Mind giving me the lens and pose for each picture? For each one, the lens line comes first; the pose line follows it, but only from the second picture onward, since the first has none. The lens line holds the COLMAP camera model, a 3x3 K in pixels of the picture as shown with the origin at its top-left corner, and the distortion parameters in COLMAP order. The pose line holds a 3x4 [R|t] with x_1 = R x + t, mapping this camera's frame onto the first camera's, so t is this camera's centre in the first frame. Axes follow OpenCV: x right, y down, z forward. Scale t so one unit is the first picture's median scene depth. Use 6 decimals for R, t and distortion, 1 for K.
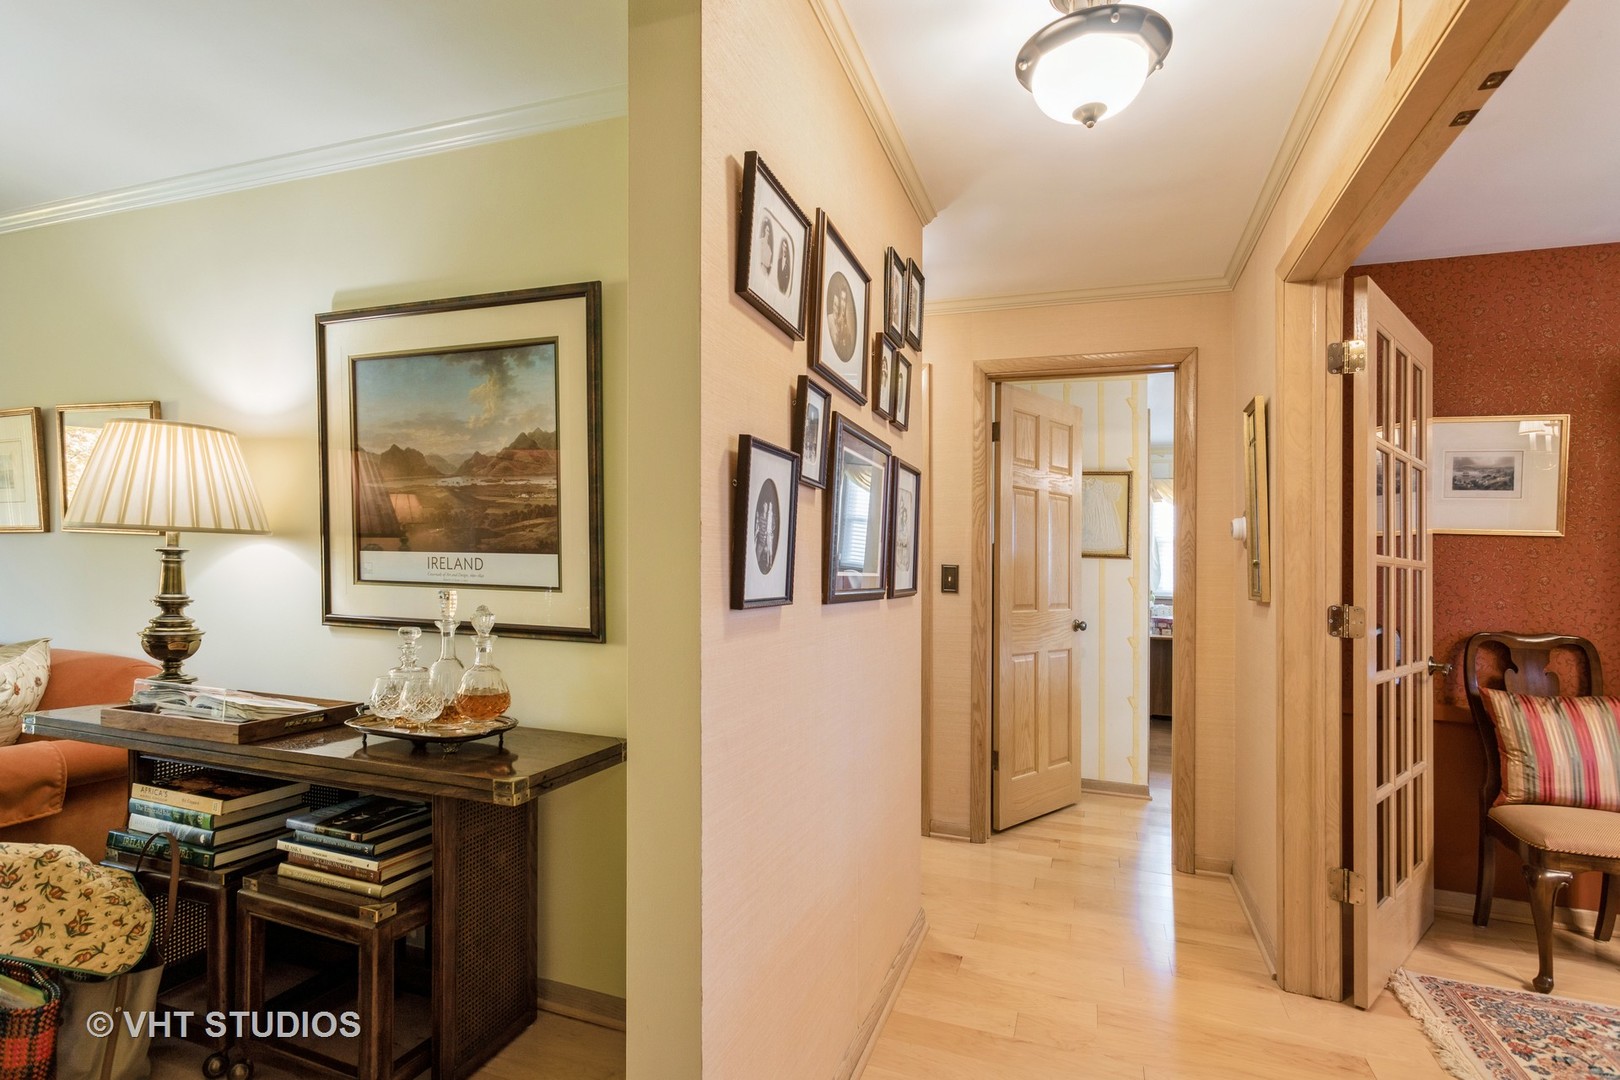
lens RADIAL K [[787.4, 0, 810.2], [0, 787.4, 540.3], [0, 0, 1]] dist [-0.002915, 0.000654]
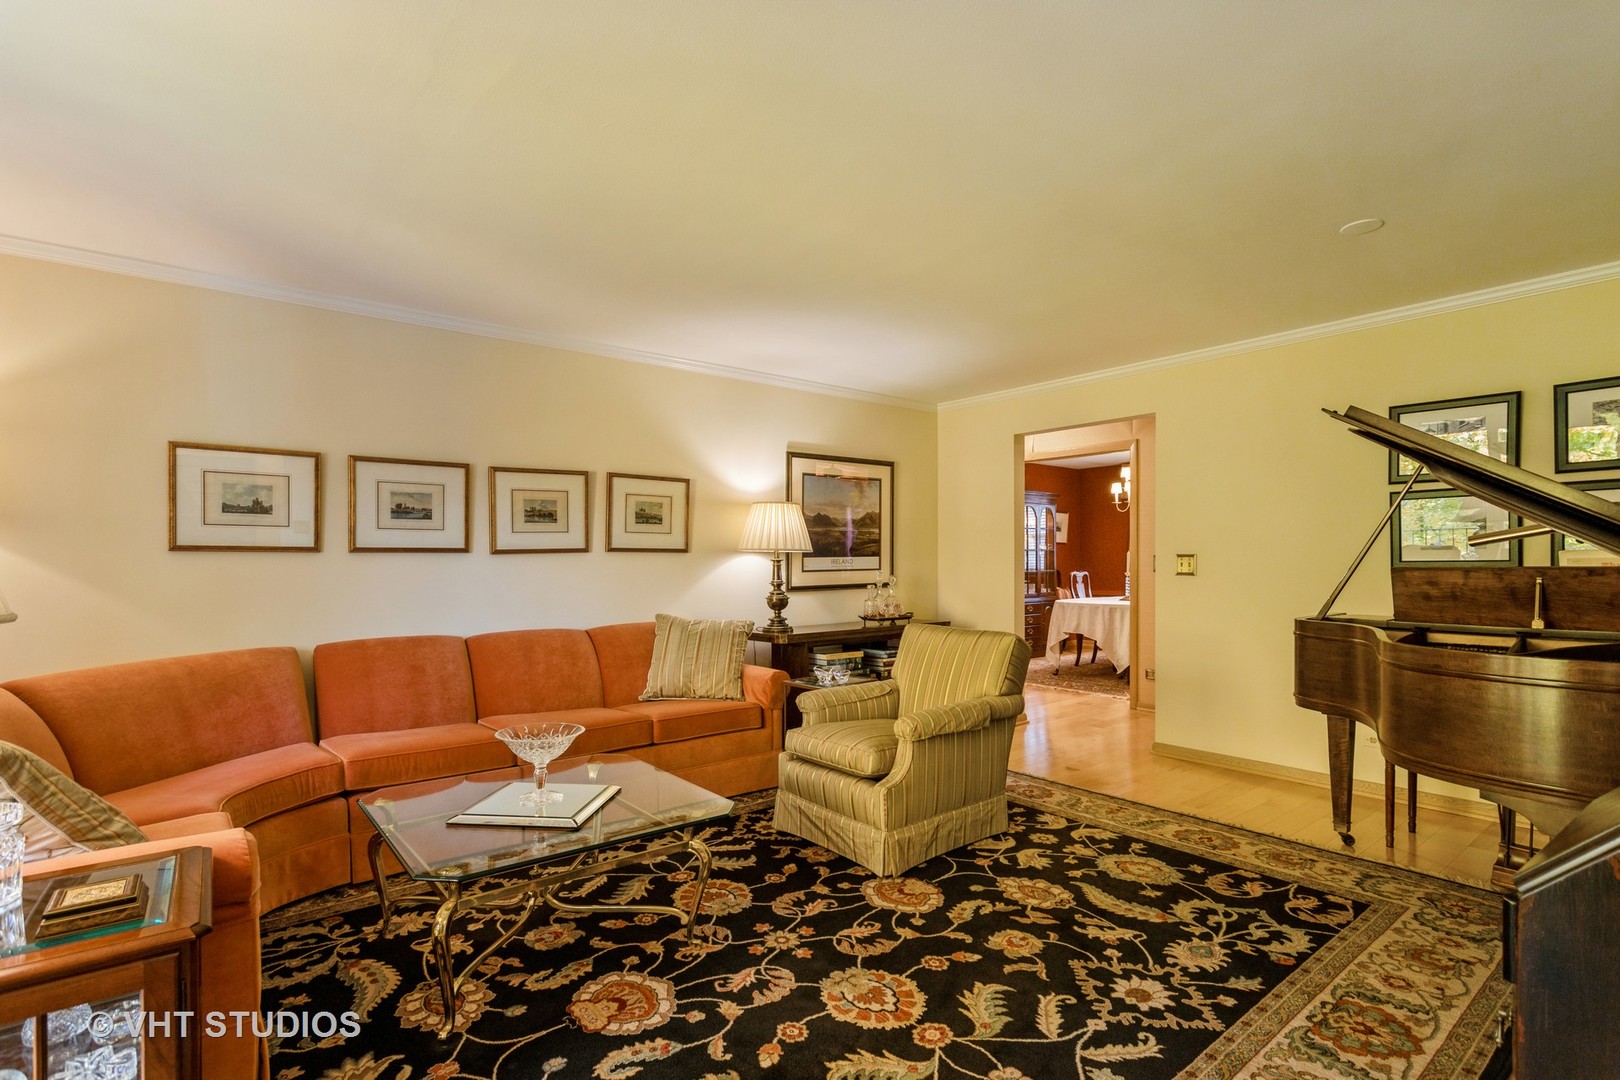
lens RADIAL K [[787.4, 0, 810.7], [0, 787.4, 542.8], [0, 0, 1]] dist [-0.002915, 0.000654]
pose [[0.510579, -0.011293, 0.859757, -2.772692], [0.008397, 0.999932, 0.008147, -0.054312], [-0.859790, 0.003060, 0.510639, -0.203609]]
